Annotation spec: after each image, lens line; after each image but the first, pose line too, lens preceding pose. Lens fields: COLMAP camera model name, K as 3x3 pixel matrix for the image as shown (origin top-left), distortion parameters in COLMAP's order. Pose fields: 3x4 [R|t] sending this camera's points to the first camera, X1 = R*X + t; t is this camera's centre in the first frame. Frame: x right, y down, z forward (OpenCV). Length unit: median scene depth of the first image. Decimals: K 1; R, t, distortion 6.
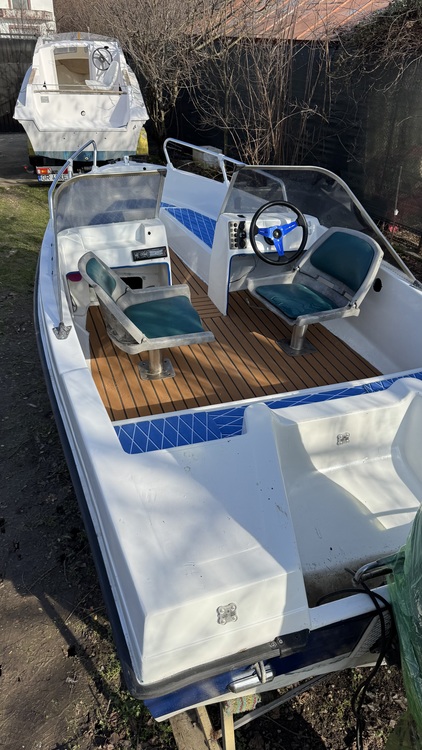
lens RADIAL K [[538.8, 0, 209.6], [0, 538.8, 375.9], [0, 0, 1]] dist [-0.003750, -0.004710]
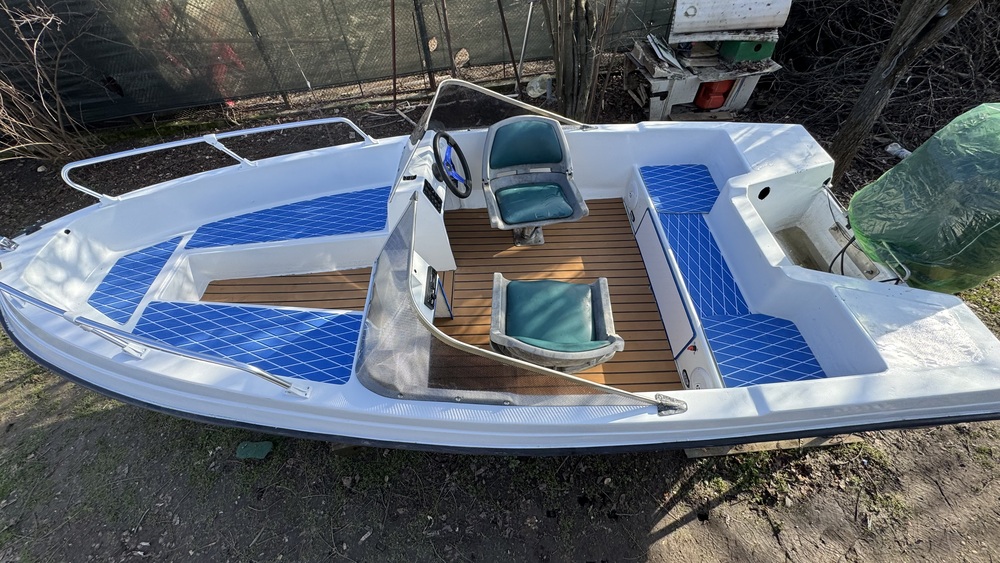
lens RADIAL K [[402.0, 0, 500.7], [0, 402.0, 277.6], [0, 0, 1]] dist [0.001618, 0.000130]
pose [[0.299501, -0.771459, 0.561383, -0.392365], [0.553015, 0.619839, 0.556753, -0.499324], [-0.777479, 0.143705, 0.612270, 0.559009]]
